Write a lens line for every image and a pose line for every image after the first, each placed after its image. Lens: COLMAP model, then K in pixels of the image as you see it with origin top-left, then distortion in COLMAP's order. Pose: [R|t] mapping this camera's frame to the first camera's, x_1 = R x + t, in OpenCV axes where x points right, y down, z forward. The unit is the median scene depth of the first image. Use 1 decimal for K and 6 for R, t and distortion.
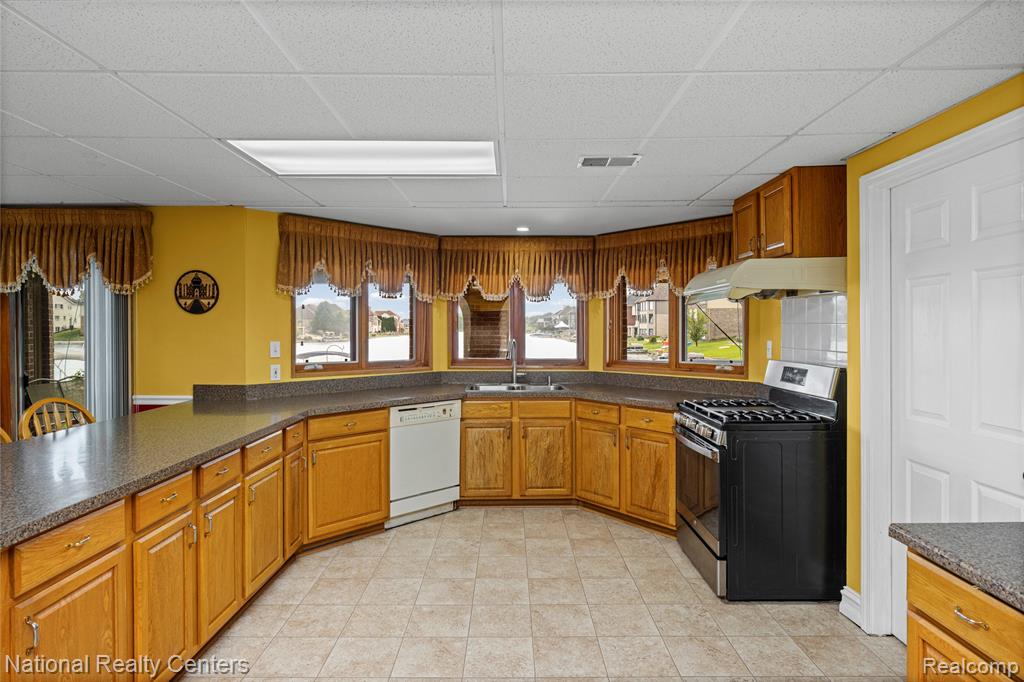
lens RADIAL K [[554.8, 0, 510.5], [0, 554.8, 338.9], [0, 0, 1]] dist [-0.006918, -0.001239]
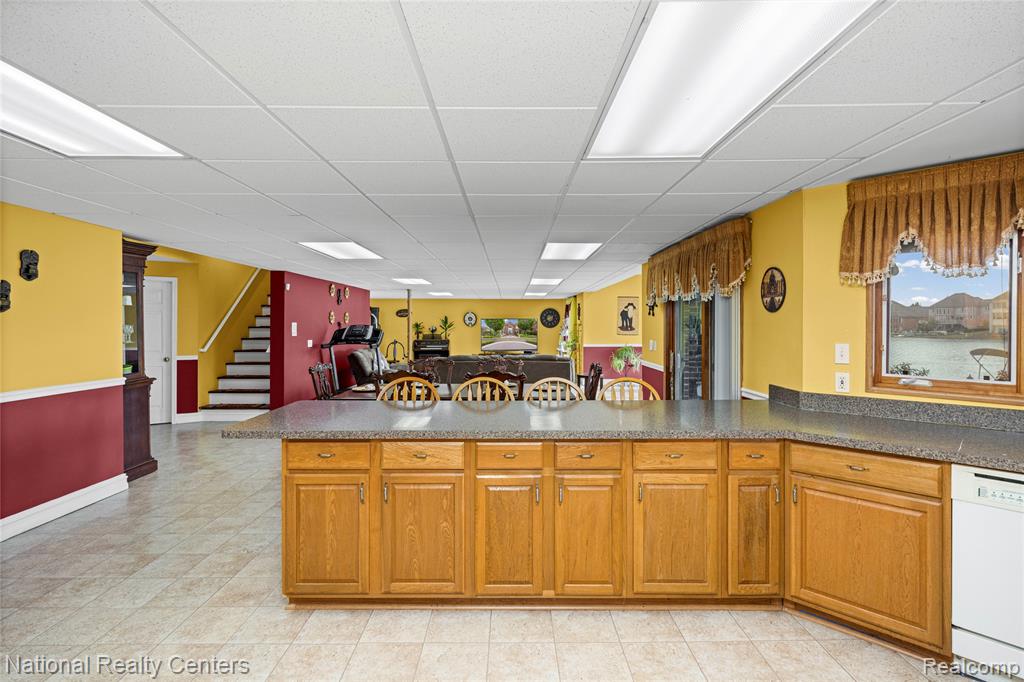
lens RADIAL K [[490.8, 0, 513.6], [0, 490.8, 331.1], [0, 0, 1]] dist [-0.000453, -0.000492]
pose [[0.004252, 0.012223, -0.999916, 0.296782], [-0.019949, 0.999727, 0.012136, -0.012808], [0.999792, 0.019896, 0.004495, 0.541283]]
